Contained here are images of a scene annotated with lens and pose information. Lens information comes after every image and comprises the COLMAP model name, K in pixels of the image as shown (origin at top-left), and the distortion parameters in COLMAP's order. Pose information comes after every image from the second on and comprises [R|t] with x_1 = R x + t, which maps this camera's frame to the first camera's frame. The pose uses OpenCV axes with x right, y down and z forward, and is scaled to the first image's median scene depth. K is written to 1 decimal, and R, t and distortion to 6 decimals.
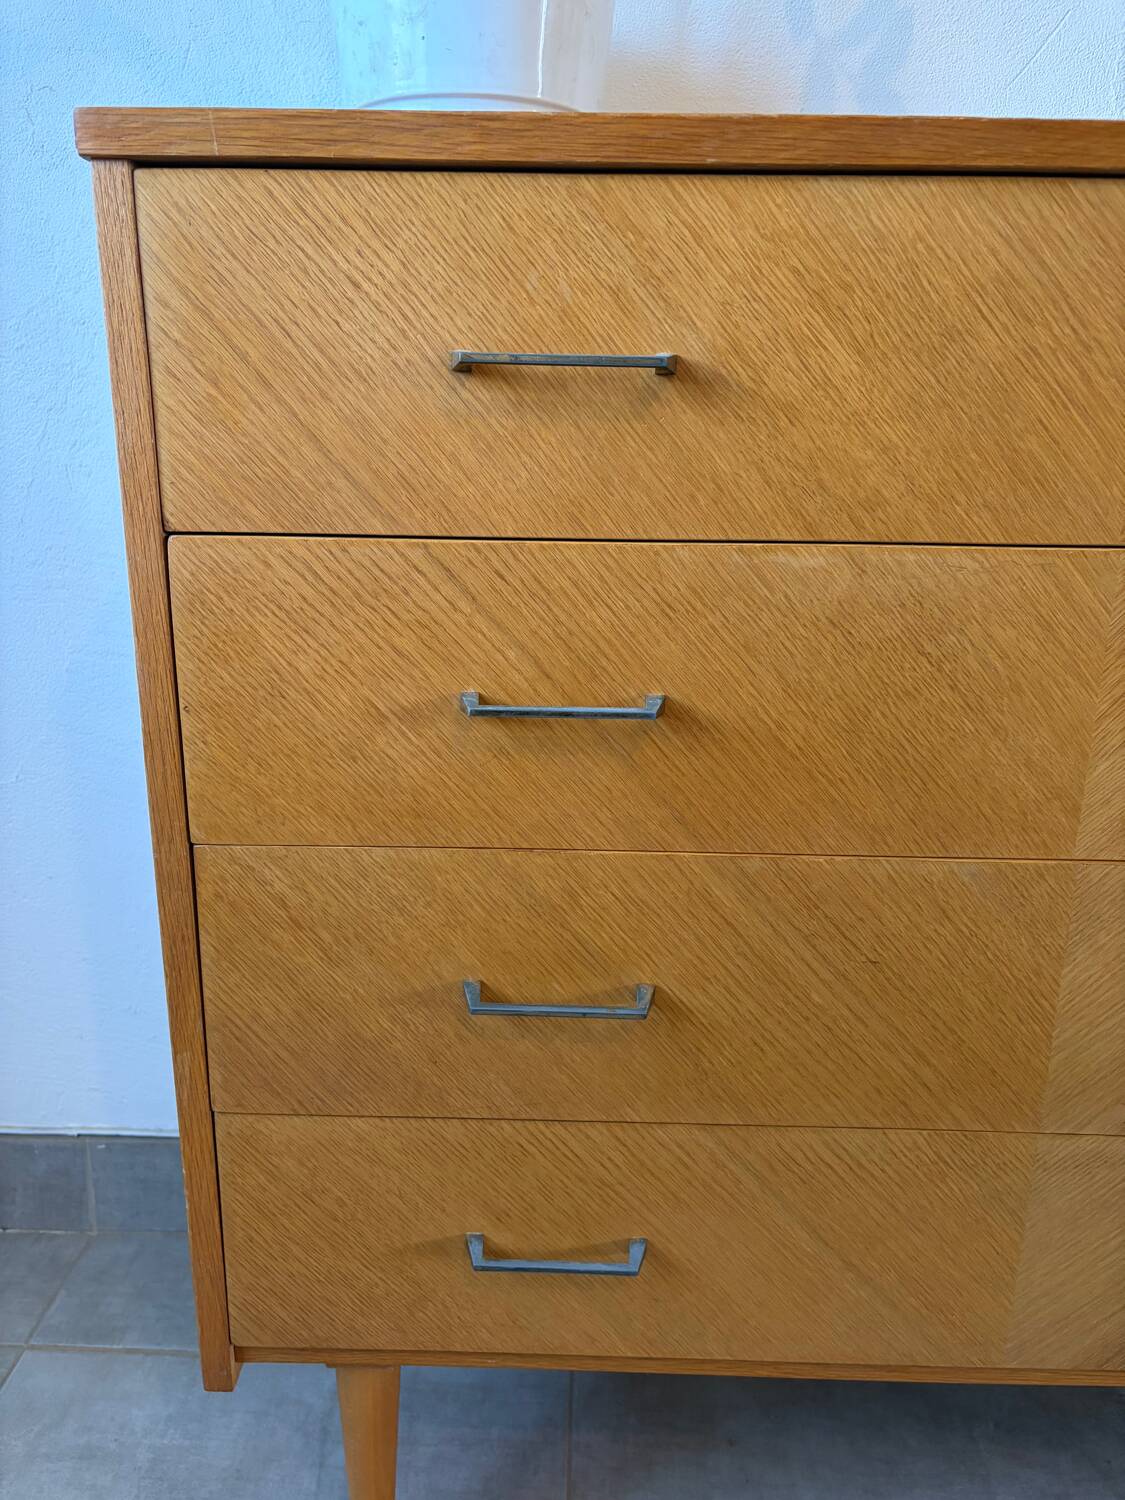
lens RADIAL K [[1124.1, 0, 563.7], [0, 1124.1, 749.9], [0, 0, 1]] dist [0.082293, -0.113936]
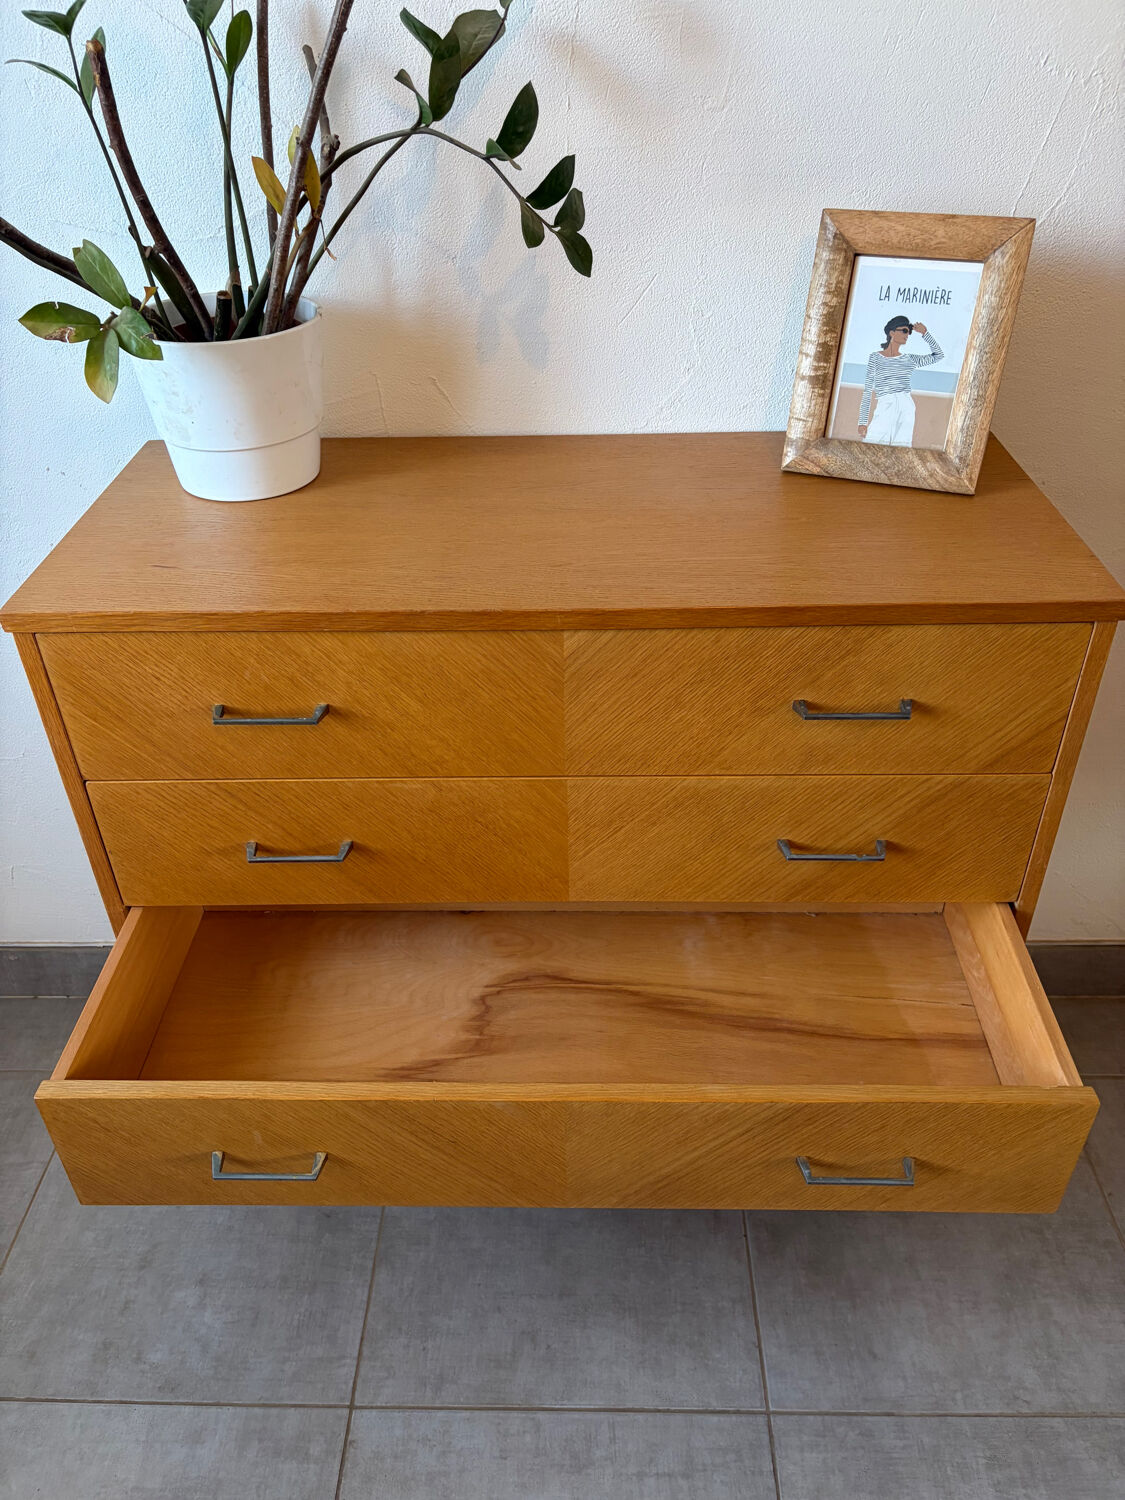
lens RADIAL K [[1118.6, 0, 558.5], [0, 1118.6, 752.1], [0, 0, 1]] dist [0.063503, -0.080614]
pose [[0.999402, -0.029299, -0.018345, 0.489834], [0.033726, 0.942879, 0.331425, -0.828427], [0.007587, -0.331845, 0.943303, -0.786069]]
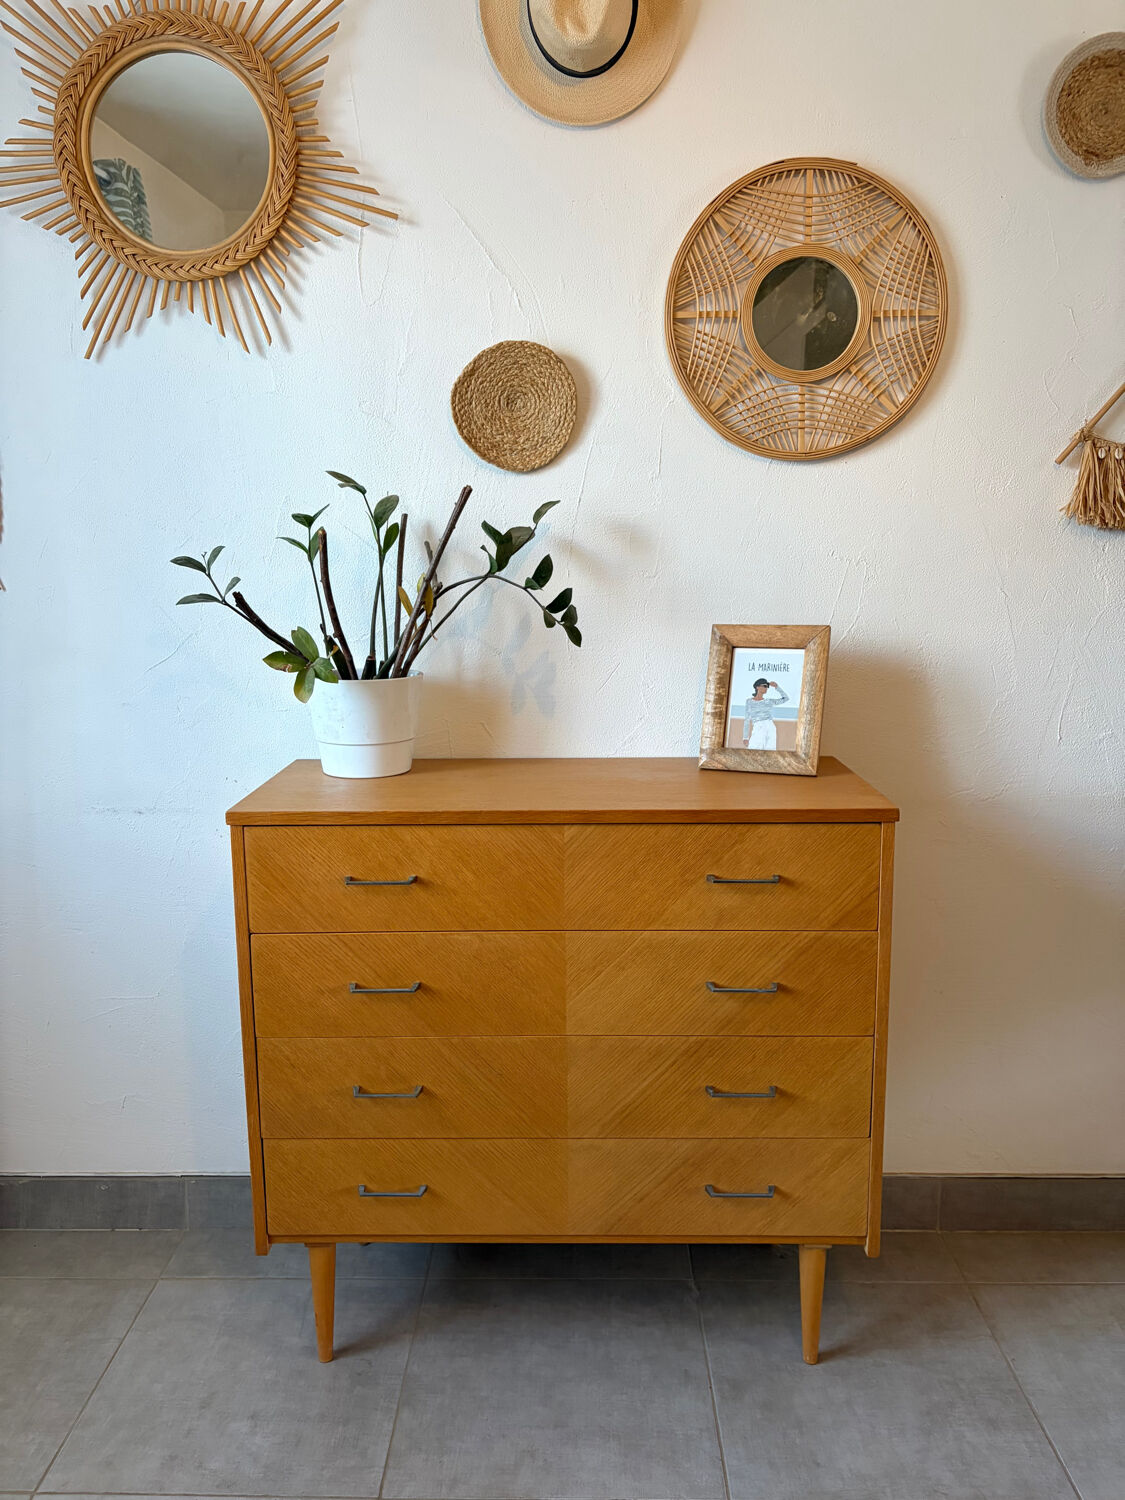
lens RADIAL K [[1113.8, 0, 556.8], [0, 1113.8, 758.9], [0, 0, 1]] dist [0.061211, -0.075452]
pose [[0.999753, -0.022217, 0.000521, 0.454920], [0.022160, 0.994899, -0.098416, -0.330558], [0.001668, 0.098403, 0.995145, -1.930727]]
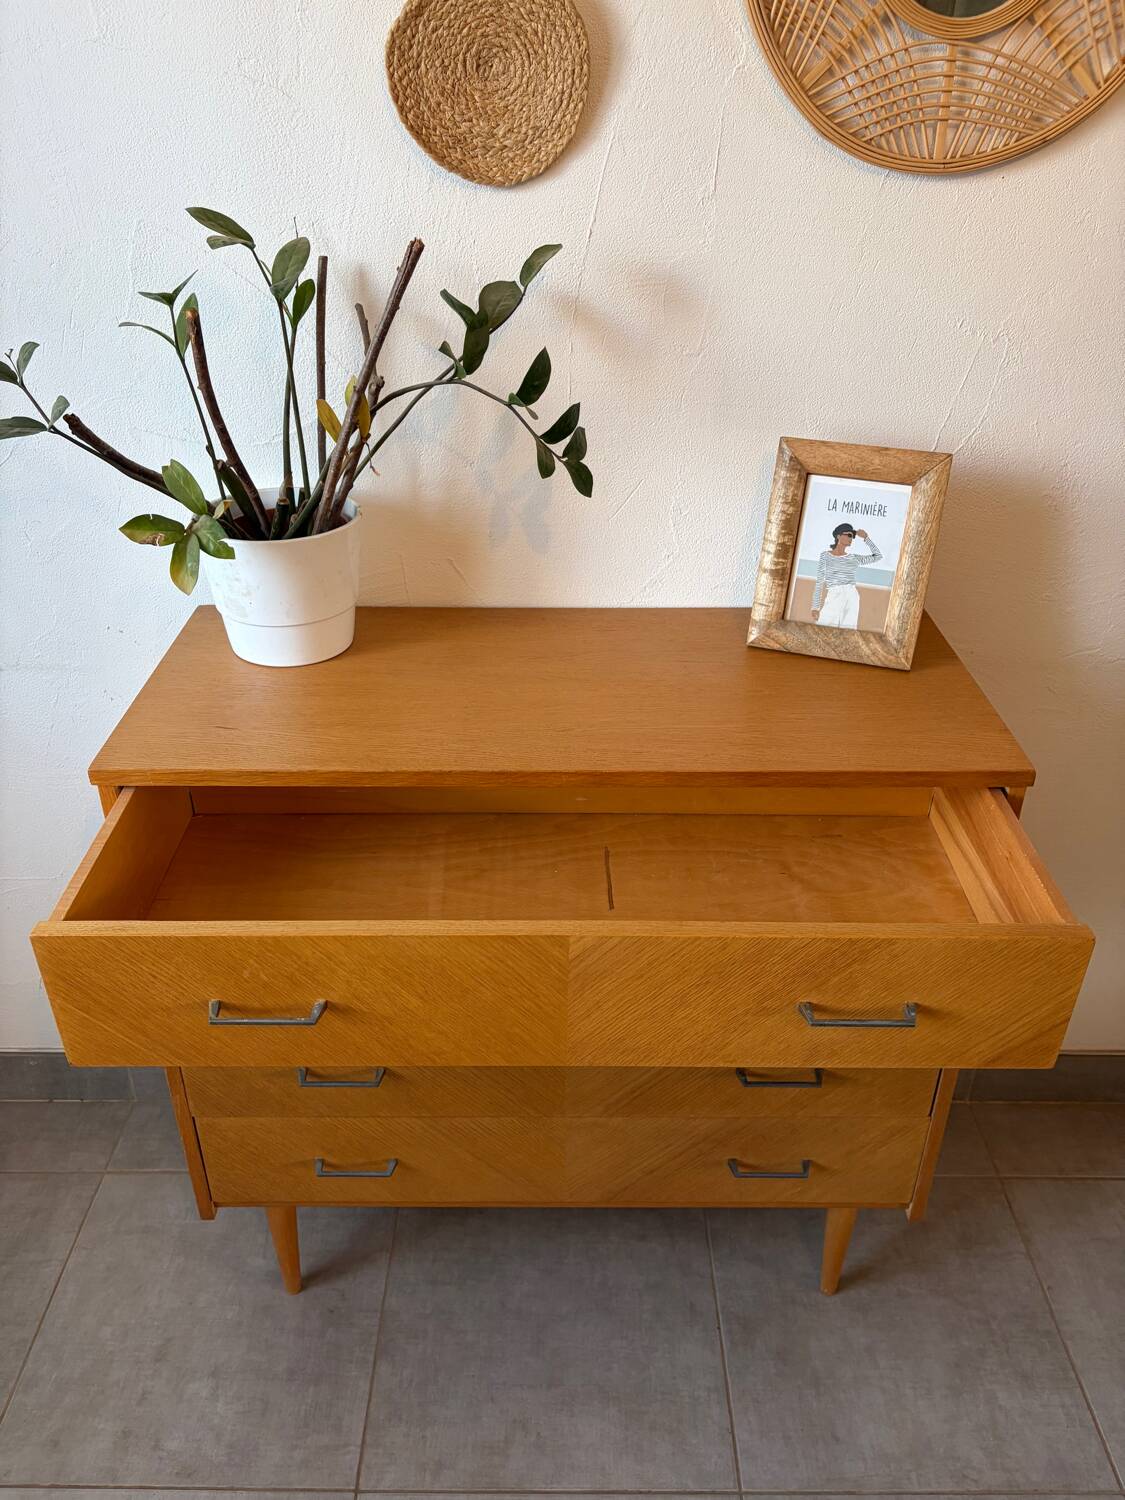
lens RADIAL K [[1123.4, 0, 559.2], [0, 1123.4, 749.2], [0, 0, 1]] dist [0.047332, -0.063968]
pose [[0.999719, -0.019394, 0.013631, 0.430905], [0.015379, 0.968209, 0.249671, -1.011224], [-0.018040, -0.249391, 0.968235, -1.064038]]
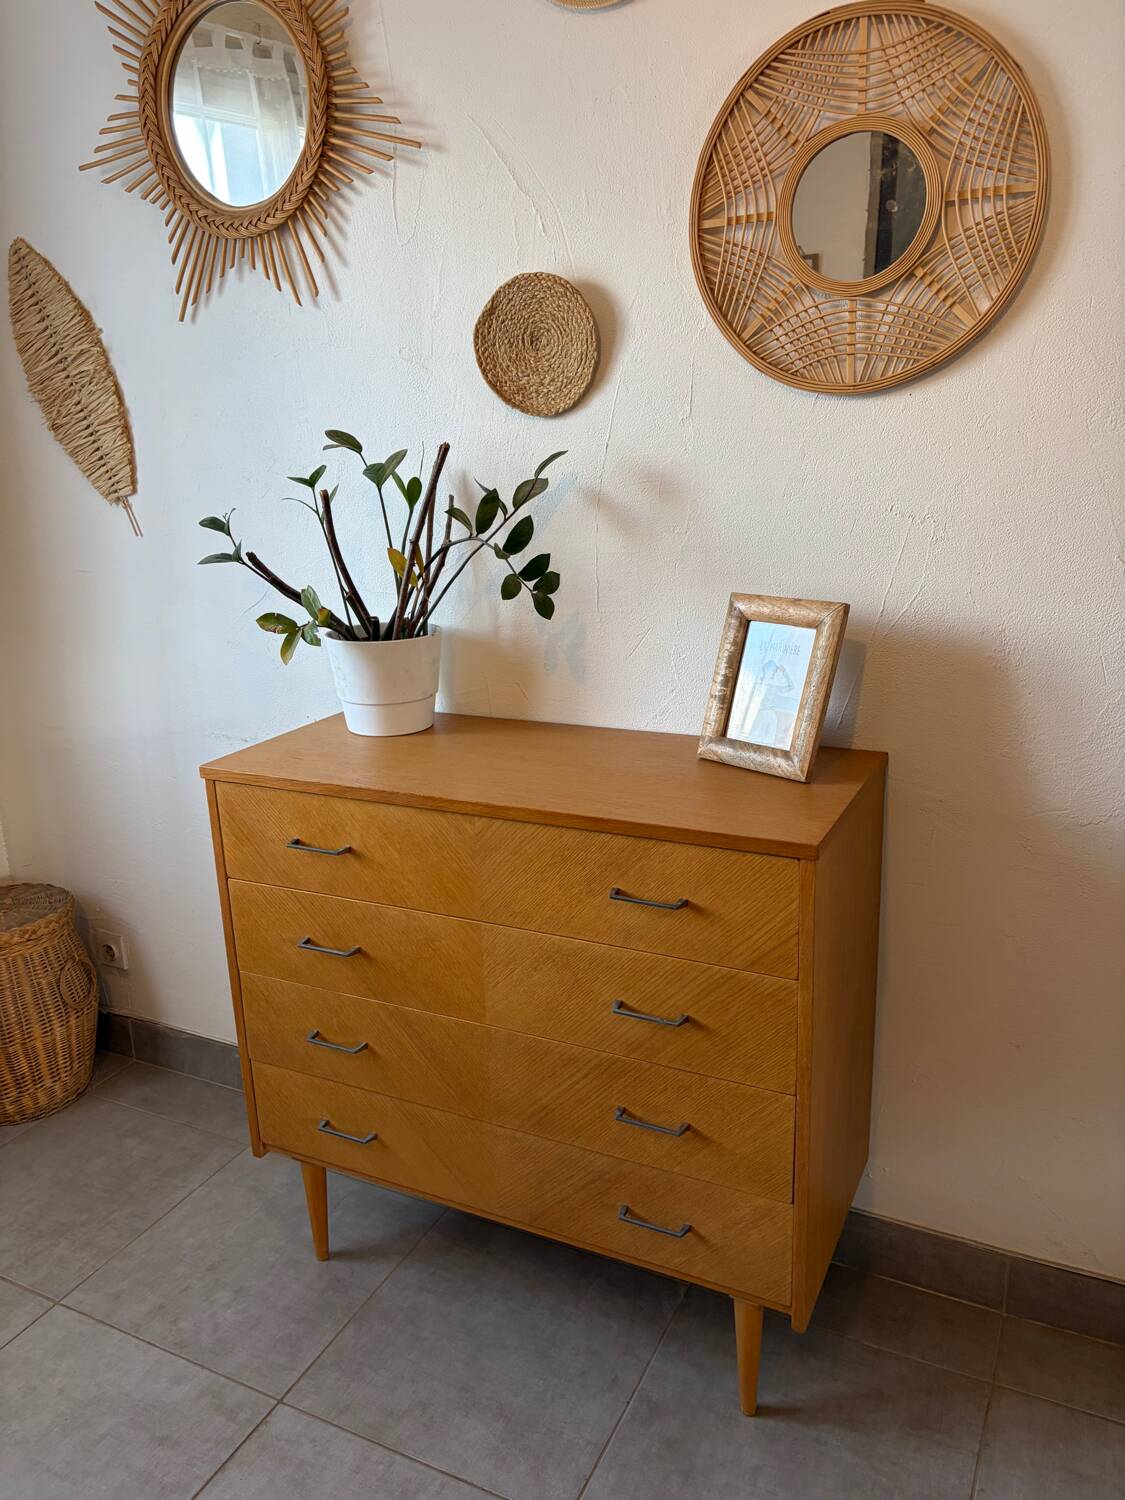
lens RADIAL K [[1113.8, 0, 556.8], [0, 1113.8, 758.9], [0, 0, 1]] dist [0.061211, -0.075452]
pose [[0.904578, 0.076886, -0.419317, 1.765380], [-0.071343, 0.997033, 0.028910, -0.668468], [0.420295, 0.003764, 0.907380, -1.470386]]
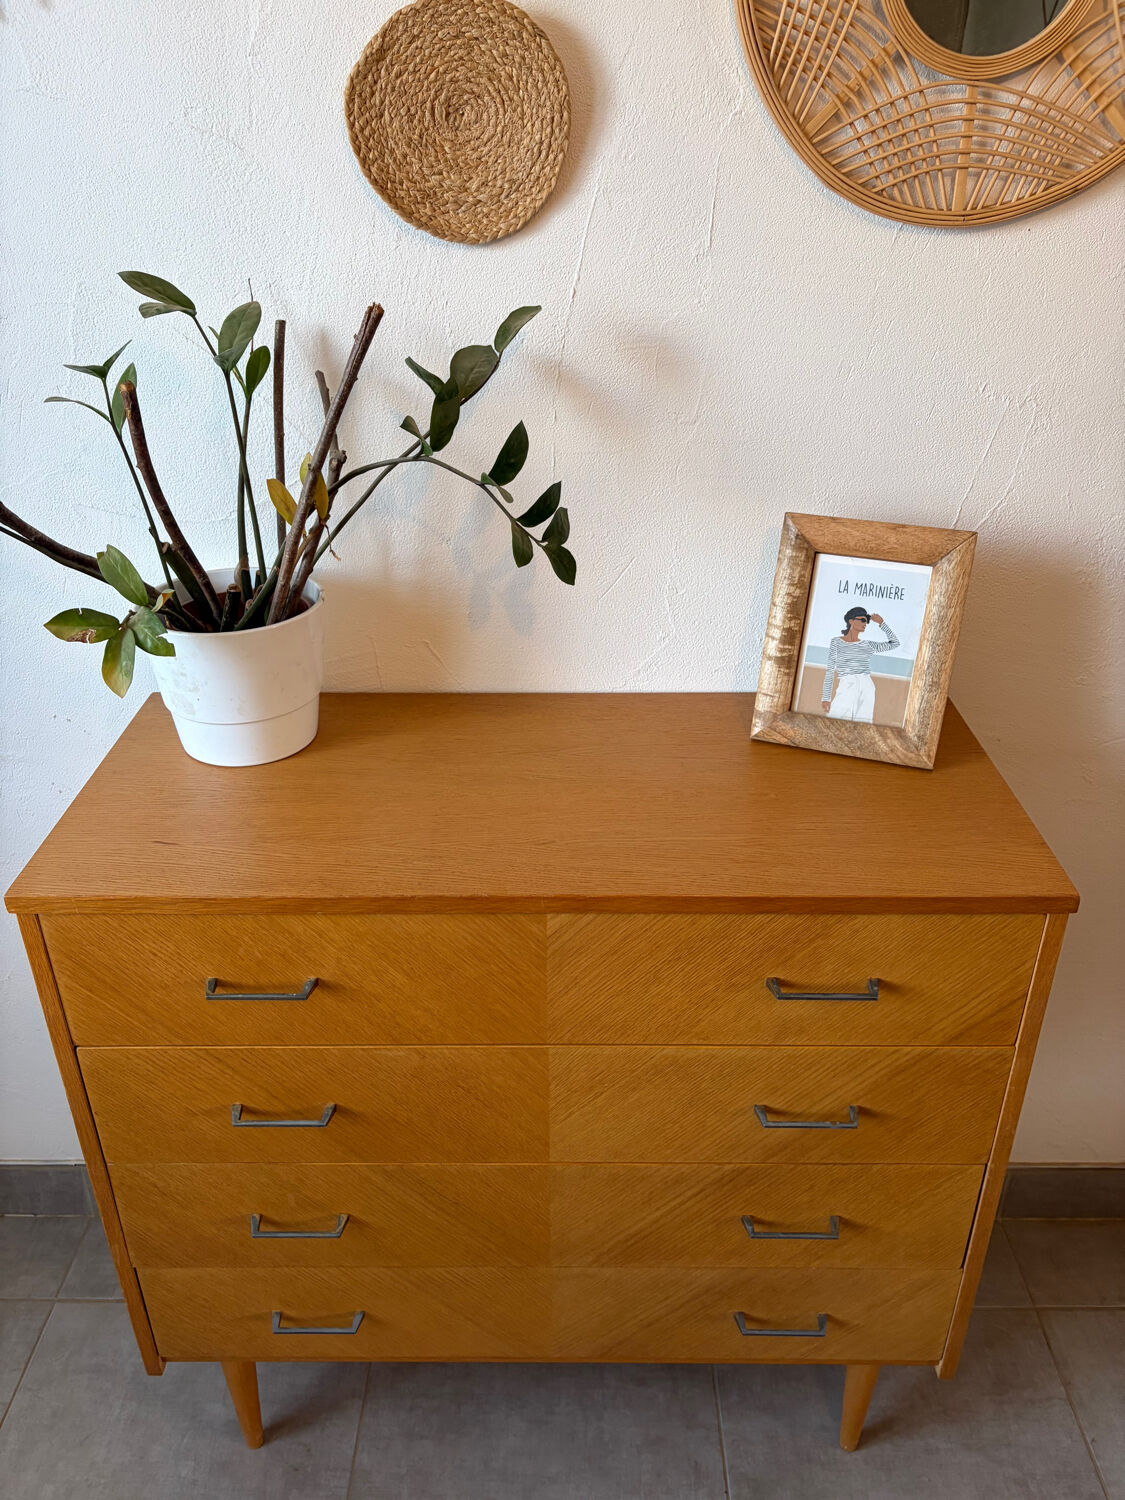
lens RADIAL K [[1128.7, 0, 558.9], [0, 1128.7, 747.7], [0, 0, 1]] dist [0.042784, -0.056535]
pose [[0.999753, -0.021678, 0.004848, 0.487951], [0.020094, 0.975589, 0.218685, -1.088874], [-0.009470, -0.218534, 0.975783, -0.817085]]
